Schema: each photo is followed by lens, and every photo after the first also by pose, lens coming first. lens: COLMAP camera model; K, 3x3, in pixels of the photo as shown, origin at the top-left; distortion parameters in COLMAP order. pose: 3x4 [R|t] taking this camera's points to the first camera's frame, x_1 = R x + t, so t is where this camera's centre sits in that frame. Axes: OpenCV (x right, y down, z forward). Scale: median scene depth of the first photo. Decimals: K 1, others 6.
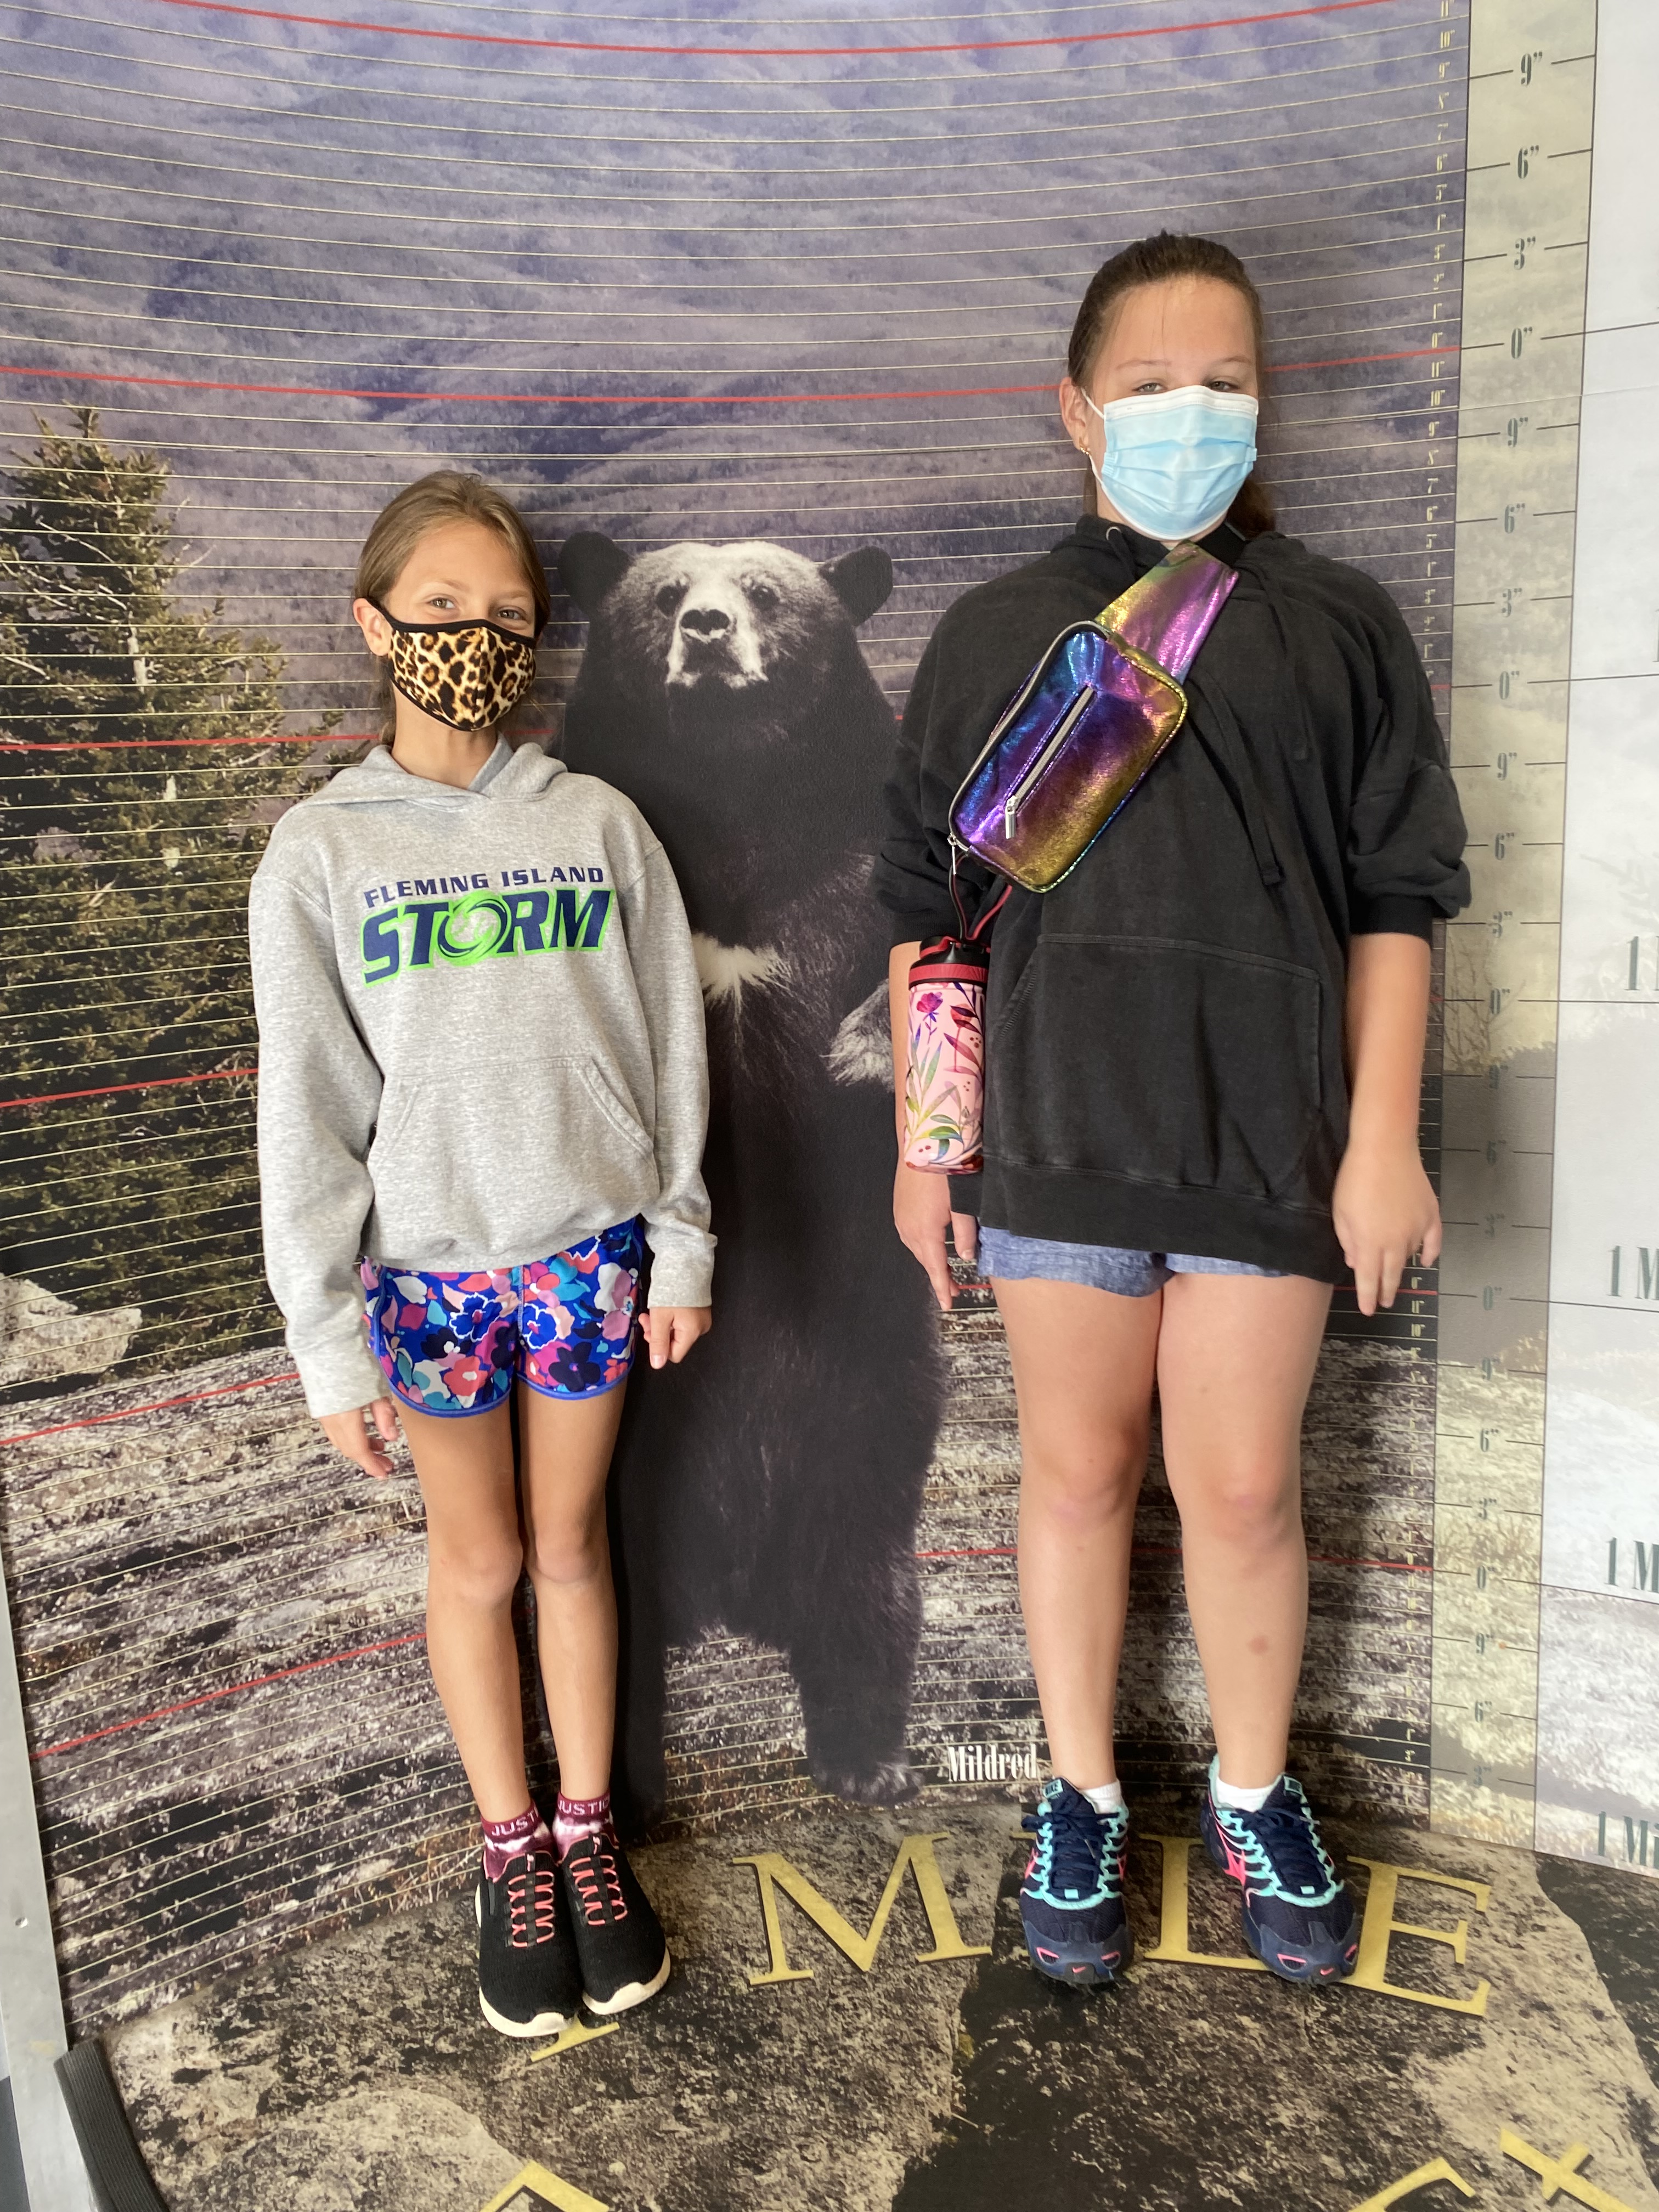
lens RADIAL K [[1637.8, 0, 829.5], [0, 1637.8, 1106.0], [0, 0, 1]] dist [0.053339, -0.068385]
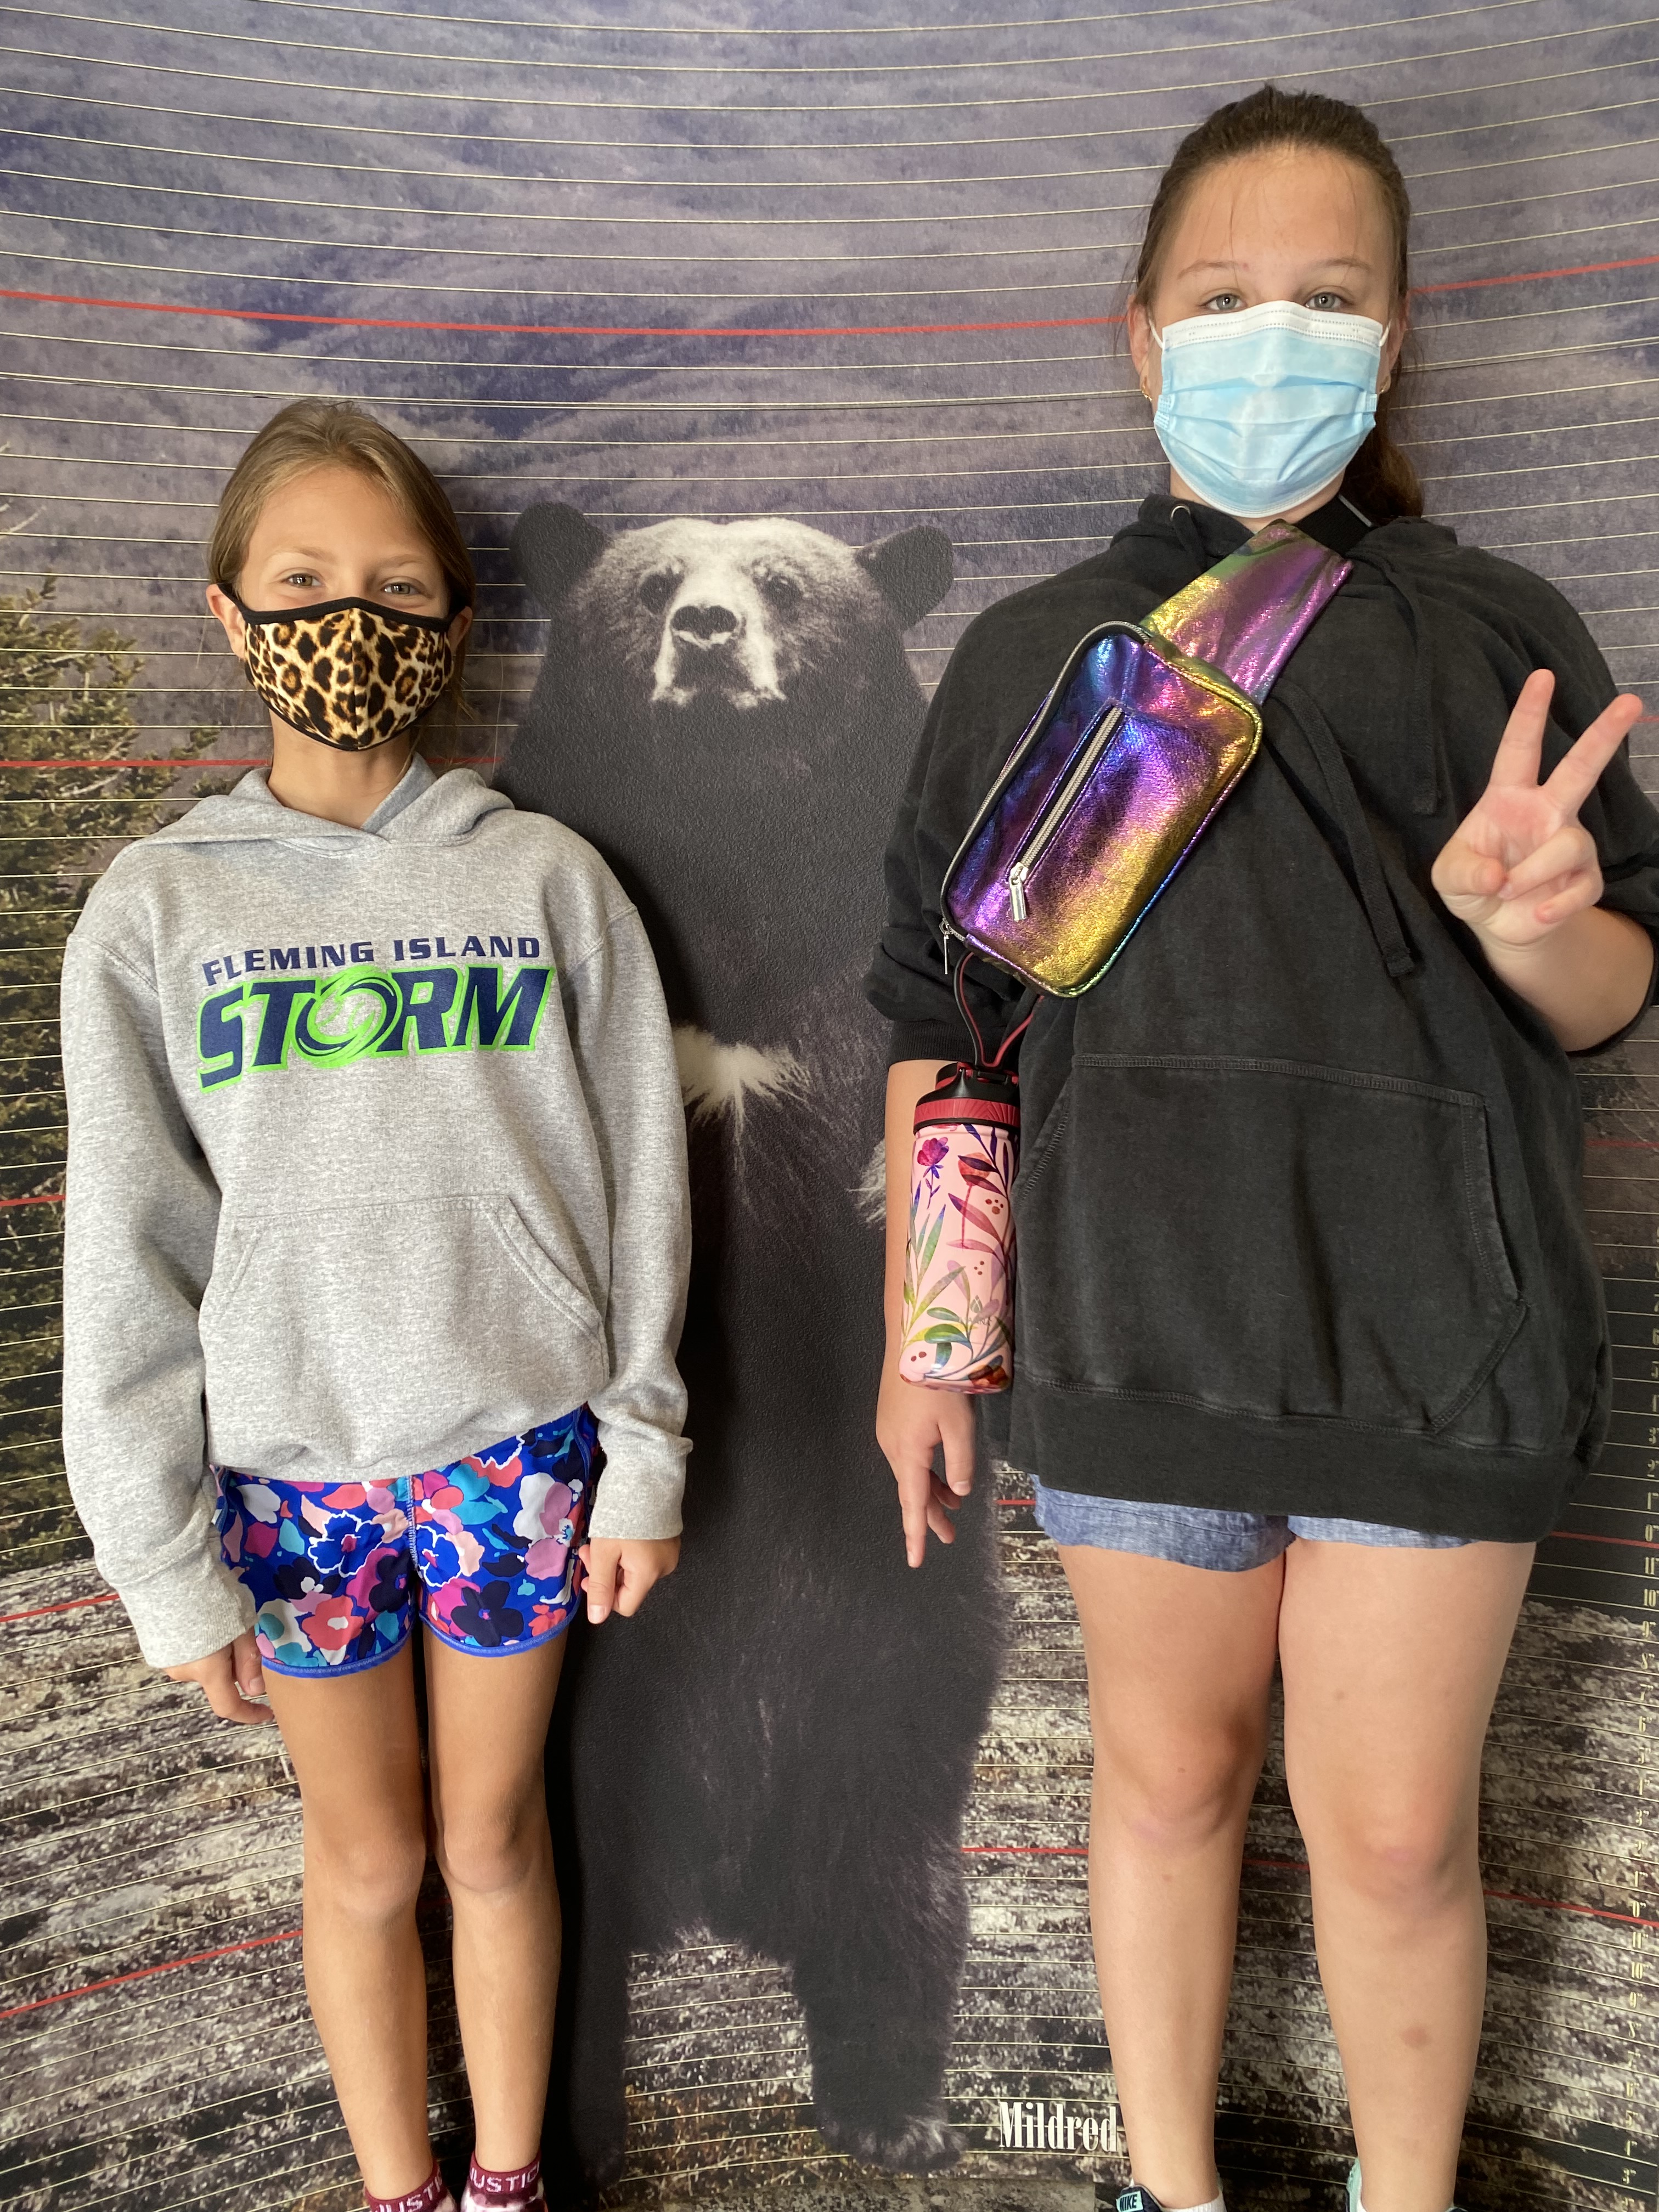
lens RADIAL K [[1761.0, 0, 829.5], [0, 1761.0, 1106.0], [0, 0, 1]] dist [0.003334, 0.019098]
pose [[0.996863, 0.032156, -0.072321, 0.046801], [-0.035605, 0.998264, -0.046907, -0.034268], [0.070687, 0.049335, 0.996278, 0.199538]]
